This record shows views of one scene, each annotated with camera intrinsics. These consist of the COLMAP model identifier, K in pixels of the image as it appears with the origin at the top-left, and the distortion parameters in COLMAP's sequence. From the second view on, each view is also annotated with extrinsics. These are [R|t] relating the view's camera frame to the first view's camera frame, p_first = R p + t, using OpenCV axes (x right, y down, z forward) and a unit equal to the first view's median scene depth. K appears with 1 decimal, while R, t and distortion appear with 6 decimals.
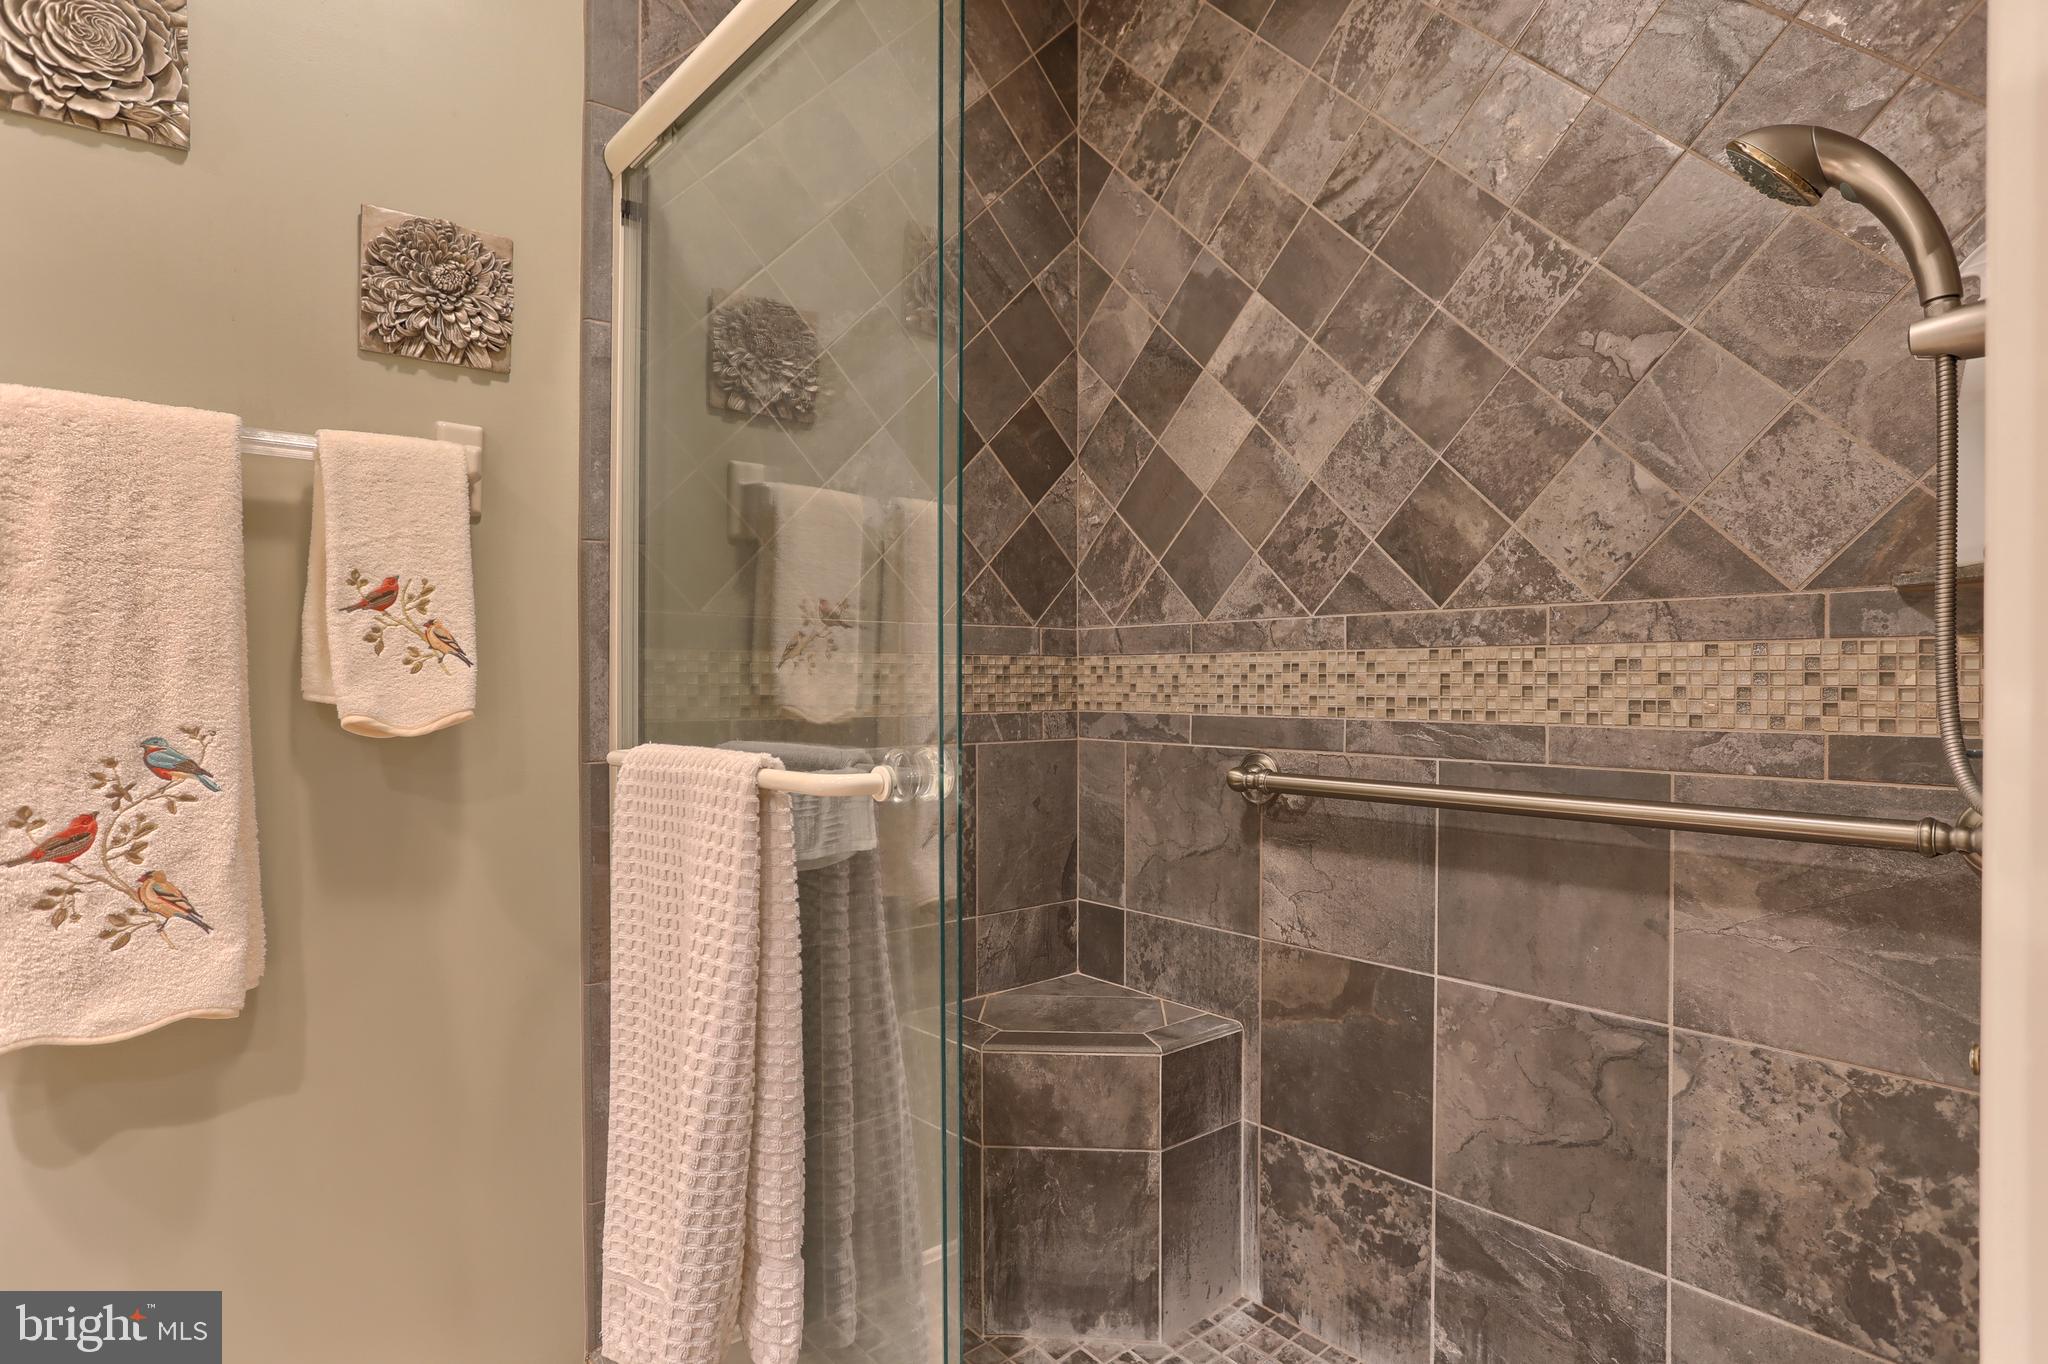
lens RADIAL K [[1073.3, 0, 1005.4], [0, 1073.3, 679.5], [0, 0, 1]] dist [-0.029661, 0.013282]
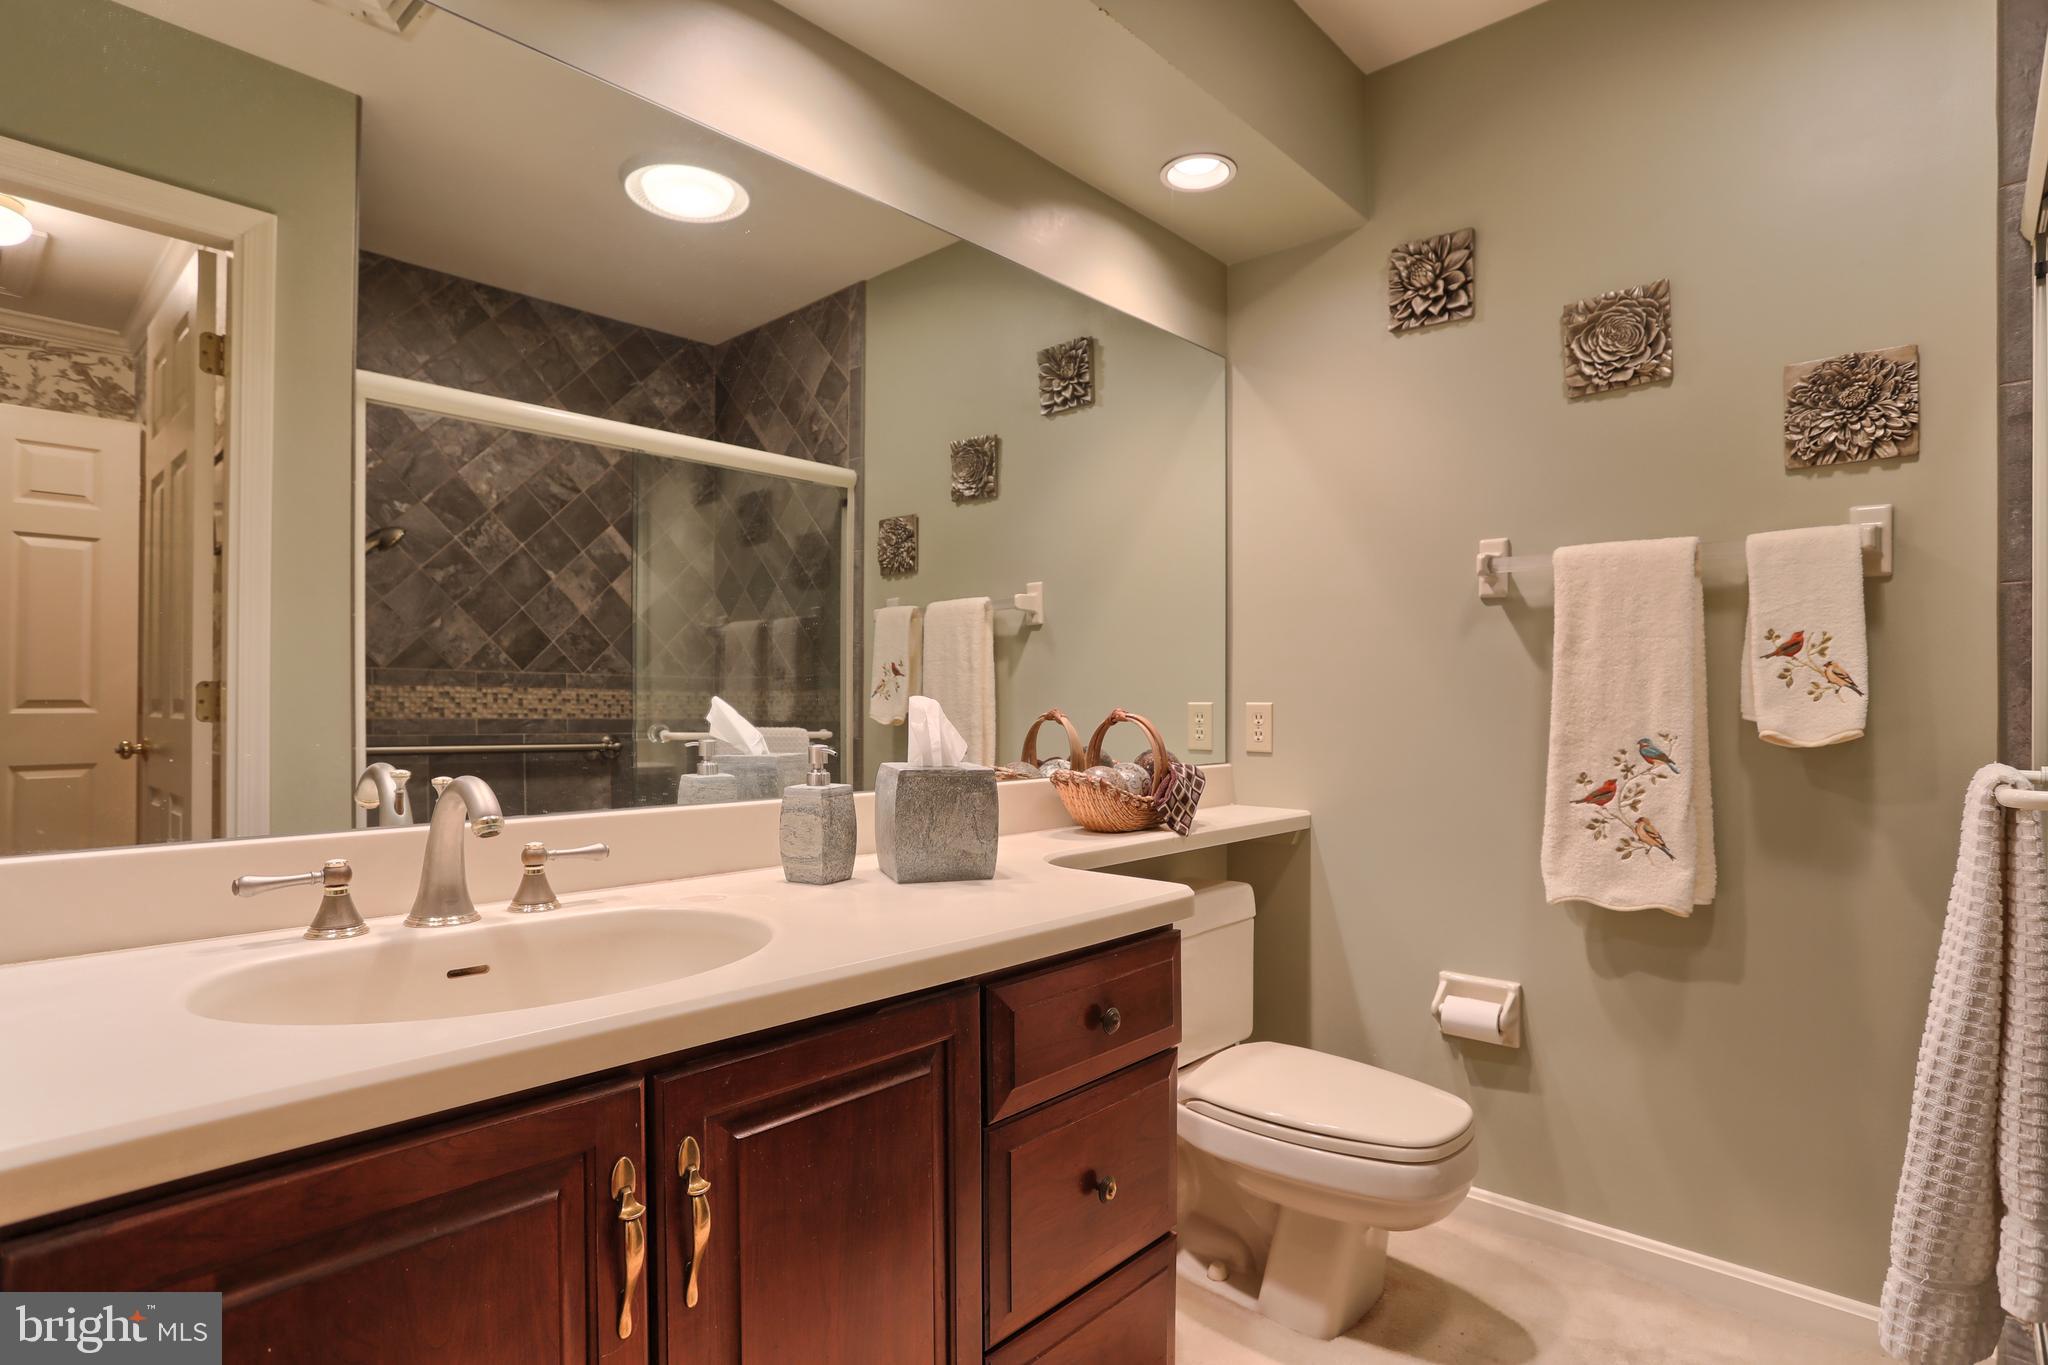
lens RADIAL K [[1073.3, 0, 1012.3], [0, 1073.3, 687.3], [0, 0, 1]] dist [-0.029661, 0.013282]
pose [[0.120744, -0.008583, -0.992647, 0.694741], [-0.007541, 0.999926, -0.009563, -0.003007], [0.992655, 0.008640, 0.120670, -0.191091]]
